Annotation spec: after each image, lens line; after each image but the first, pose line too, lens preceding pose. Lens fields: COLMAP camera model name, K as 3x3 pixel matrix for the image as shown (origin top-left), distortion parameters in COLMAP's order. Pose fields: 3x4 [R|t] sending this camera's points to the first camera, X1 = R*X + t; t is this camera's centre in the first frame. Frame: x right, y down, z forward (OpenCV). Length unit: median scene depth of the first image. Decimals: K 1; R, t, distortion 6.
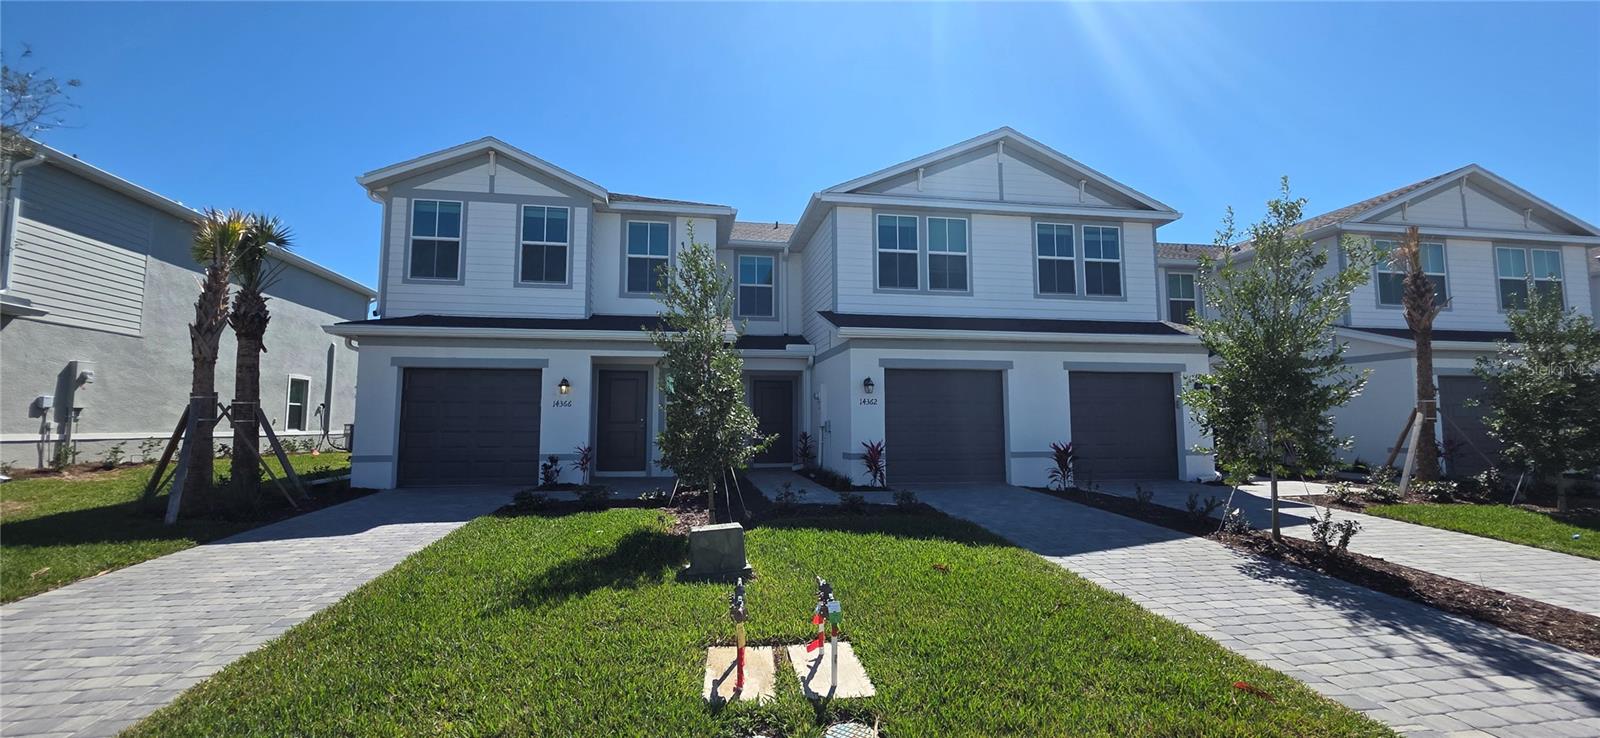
lens RADIAL K [[637.3, 0, 790.3], [0, 637.3, 369.2], [0, 0, 1]] dist [-0.001167, 0.000552]
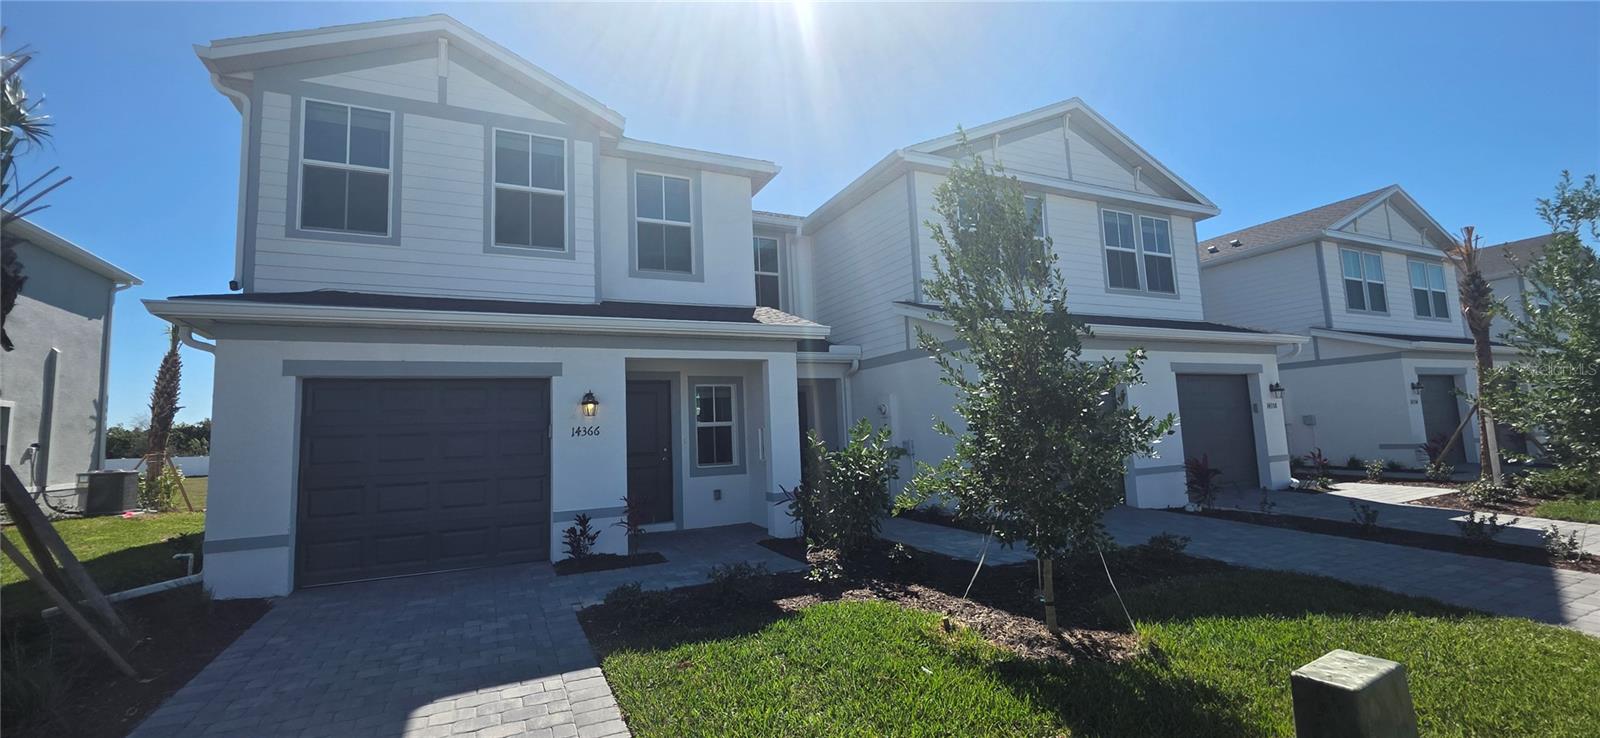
lens RADIAL K [[637.3, 0, 790.3], [0, 637.3, 370.4], [0, 0, 1]] dist [-0.001167, 0.000552]
pose [[0.959891, -0.009835, 0.280202, -0.294642], [0.015304, 0.999733, -0.017336, 0.005774], [-0.279956, 0.020929, 0.959785, 0.276269]]
